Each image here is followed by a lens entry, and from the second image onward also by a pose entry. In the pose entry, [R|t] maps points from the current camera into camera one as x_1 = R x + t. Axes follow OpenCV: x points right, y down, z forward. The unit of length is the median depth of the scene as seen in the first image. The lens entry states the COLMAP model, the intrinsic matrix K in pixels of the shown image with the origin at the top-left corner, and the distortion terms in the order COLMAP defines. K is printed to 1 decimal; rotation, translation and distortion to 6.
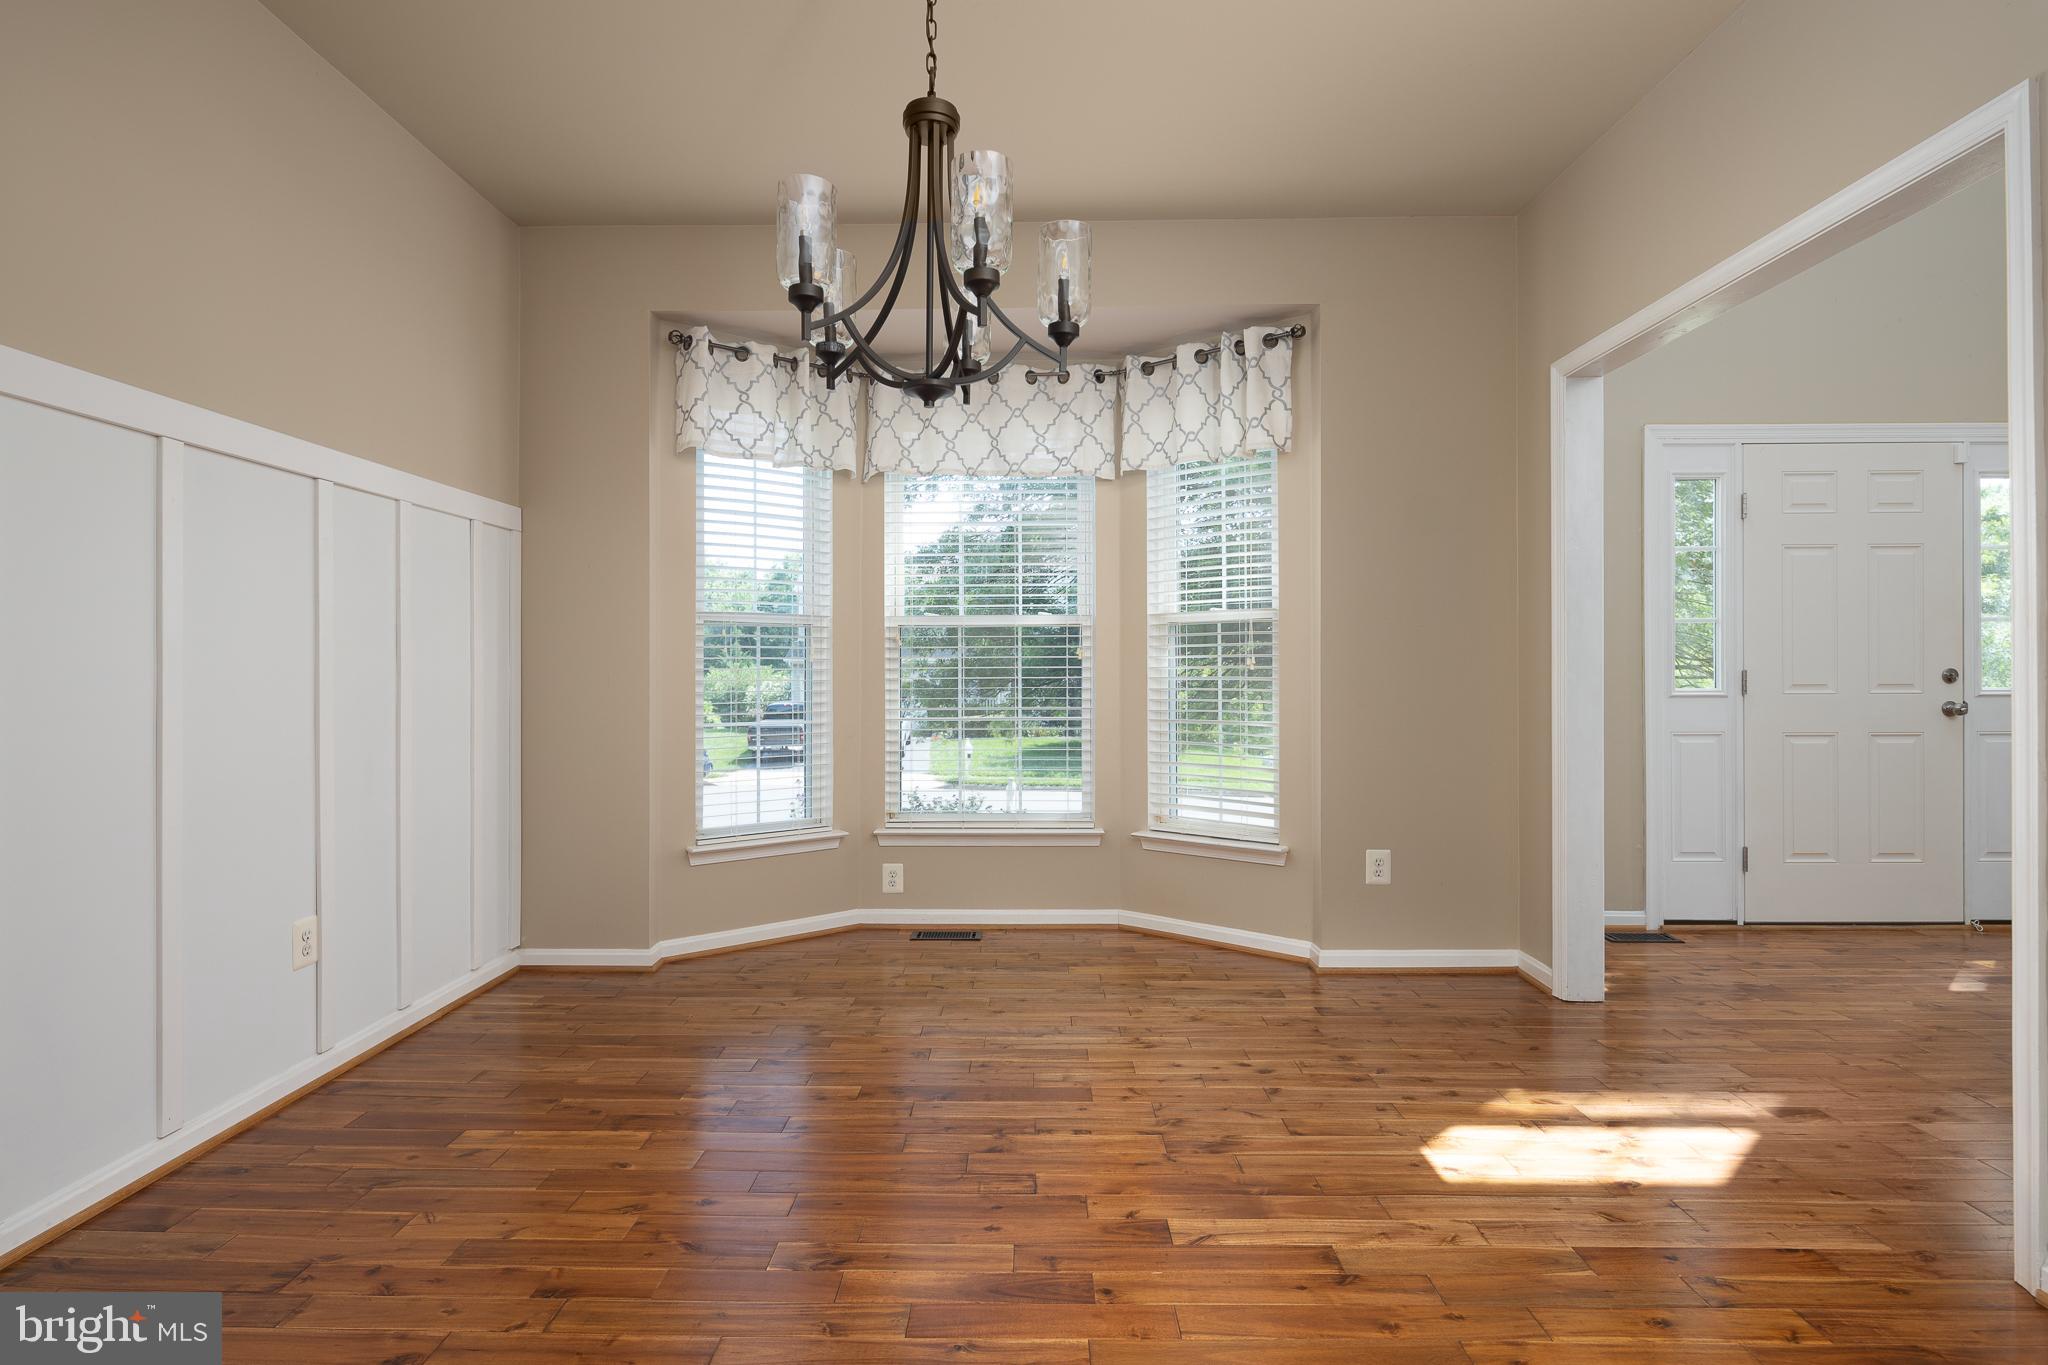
lens RADIAL K [[993.5, 0, 1014.4], [0, 993.5, 679.3], [0, 0, 1]] dist [0.002958, -0.003140]
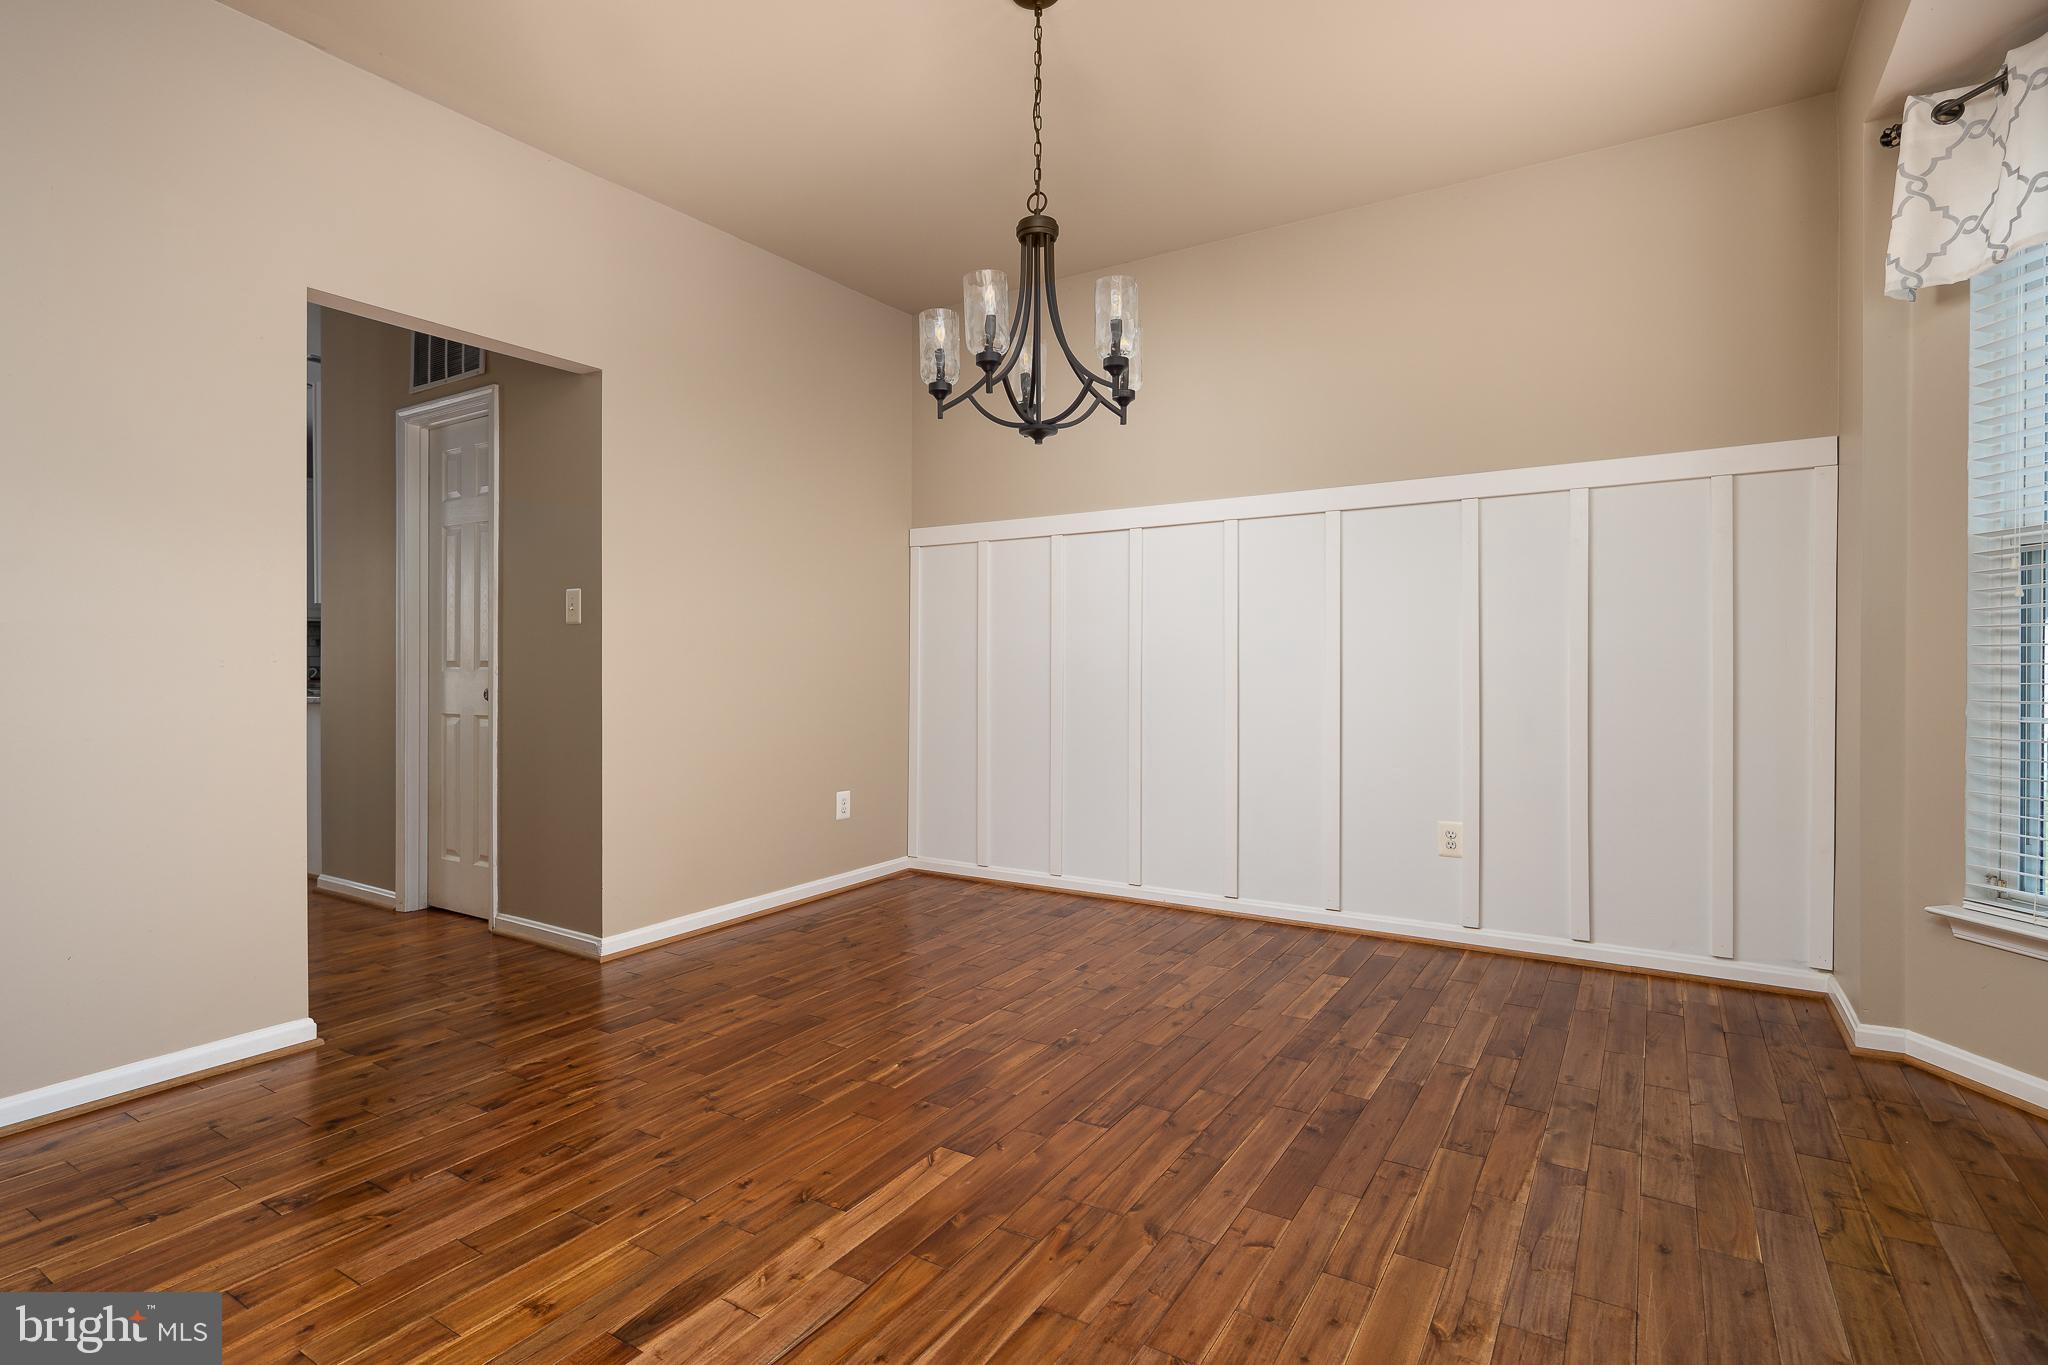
lens RADIAL K [[993.5, 0, 1010.4], [0, 993.5, 672.4], [0, 0, 1]] dist [0.002958, -0.003140]
pose [[-0.528711, 0.011337, -0.848726, 0.892473], [0.003414, 0.999931, 0.011230, 0.016071], [0.848795, 0.003040, -0.528713, 1.386246]]
